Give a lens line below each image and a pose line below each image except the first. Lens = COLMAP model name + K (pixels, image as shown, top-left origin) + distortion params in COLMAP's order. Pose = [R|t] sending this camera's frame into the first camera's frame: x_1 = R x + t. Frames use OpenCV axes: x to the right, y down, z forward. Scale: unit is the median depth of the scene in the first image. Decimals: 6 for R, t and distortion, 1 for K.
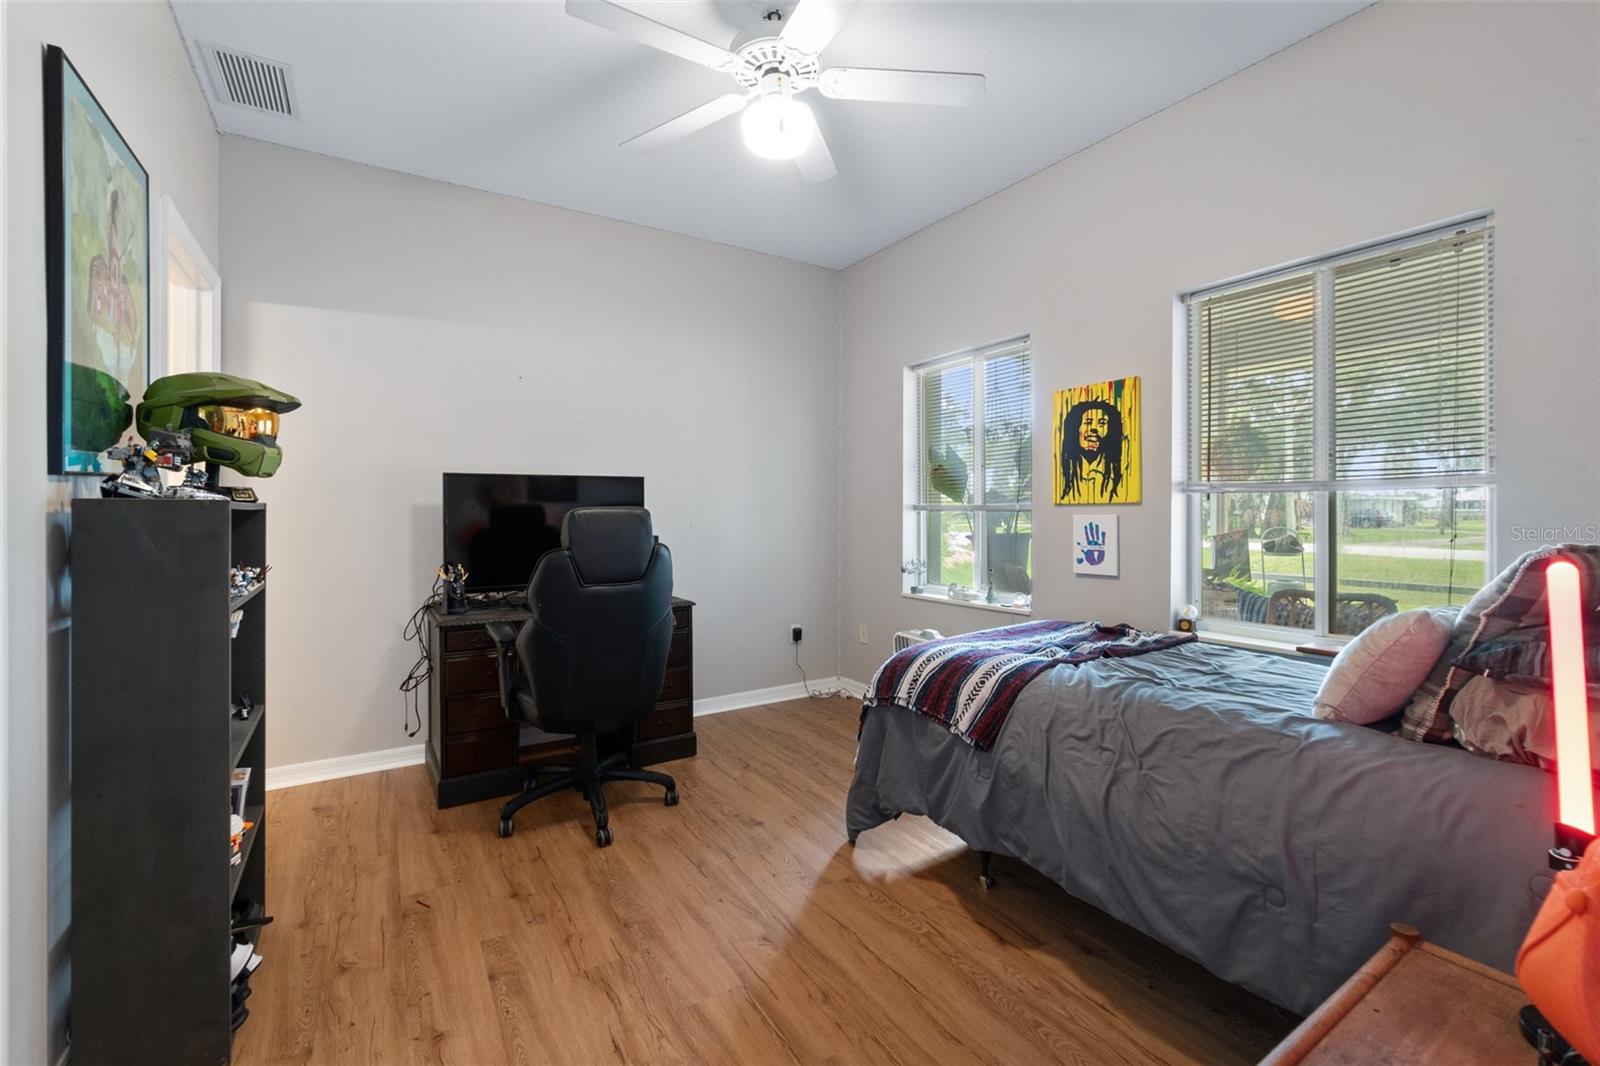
lens RADIAL K [[687.6, 0, 789.7], [0, 687.6, 509.9], [0, 0, 1]] dist [-0.005889, 0.001418]
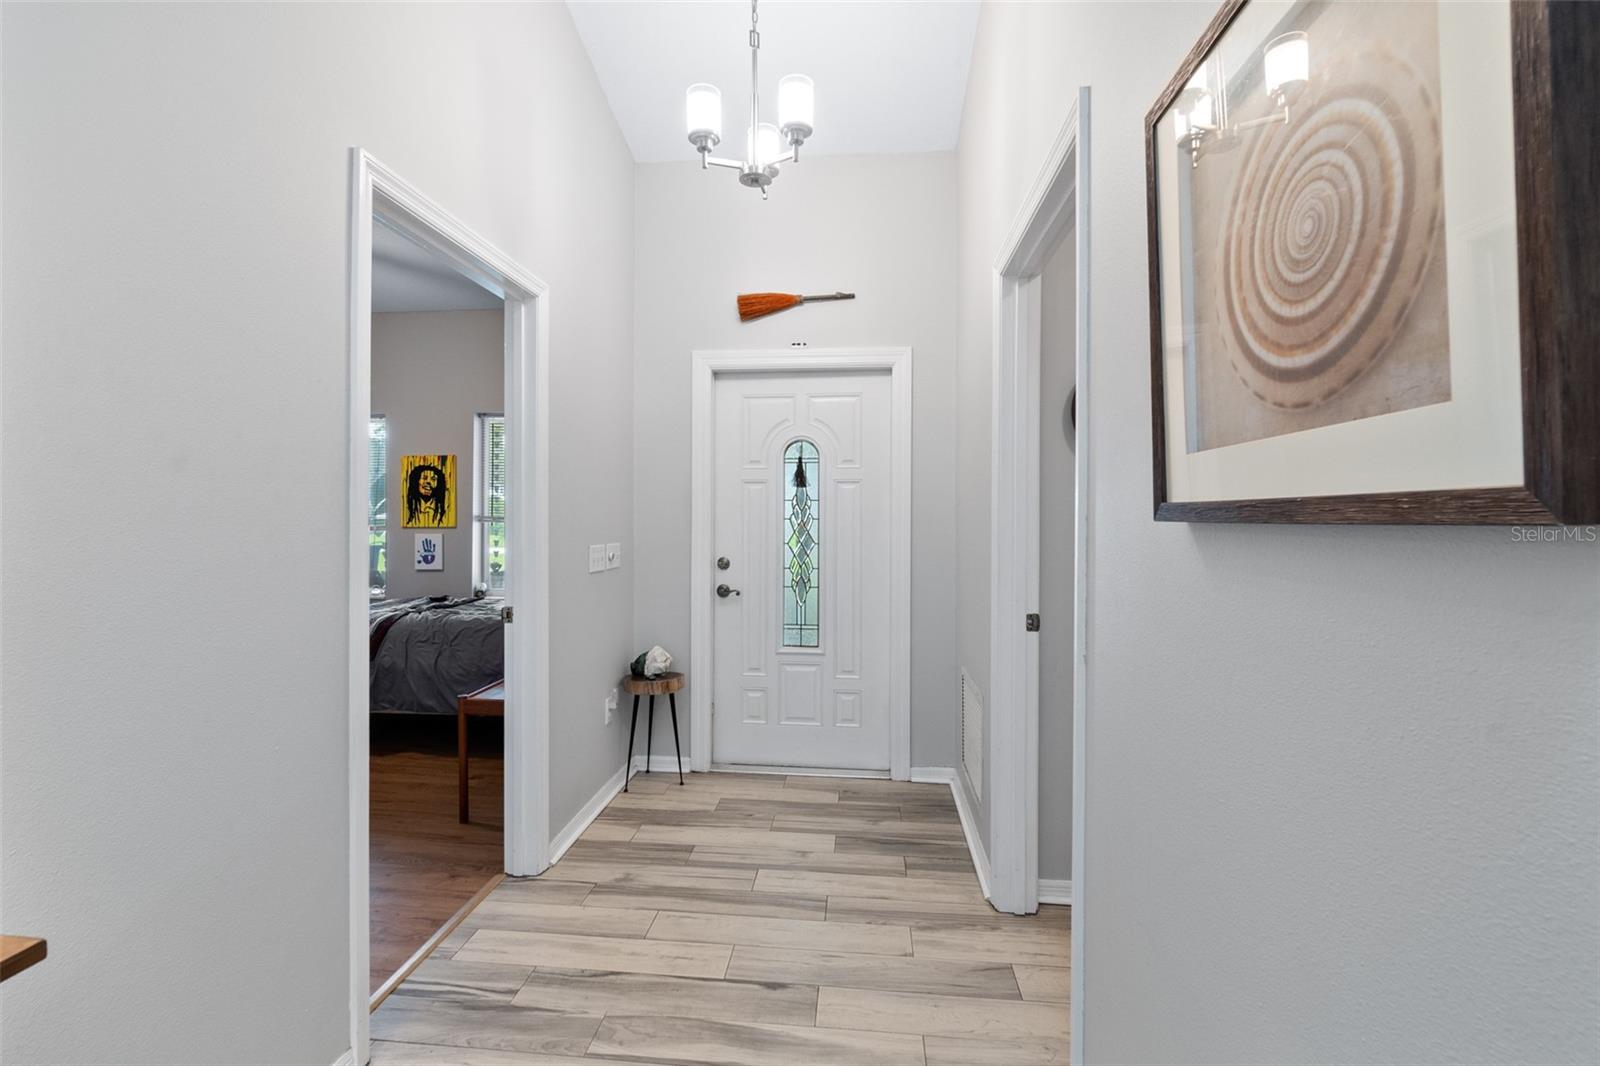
lens RADIAL K [[687.6, 0, 799.1], [0, 687.6, 522.9], [0, 0, 1]] dist [-0.005889, 0.001418]
pose [[0.607603, 0.000164, 0.794241, -0.341448], [-0.005023, 0.999981, 0.003636, -0.030639], [-0.794225, -0.006198, 0.607592, -0.744033]]
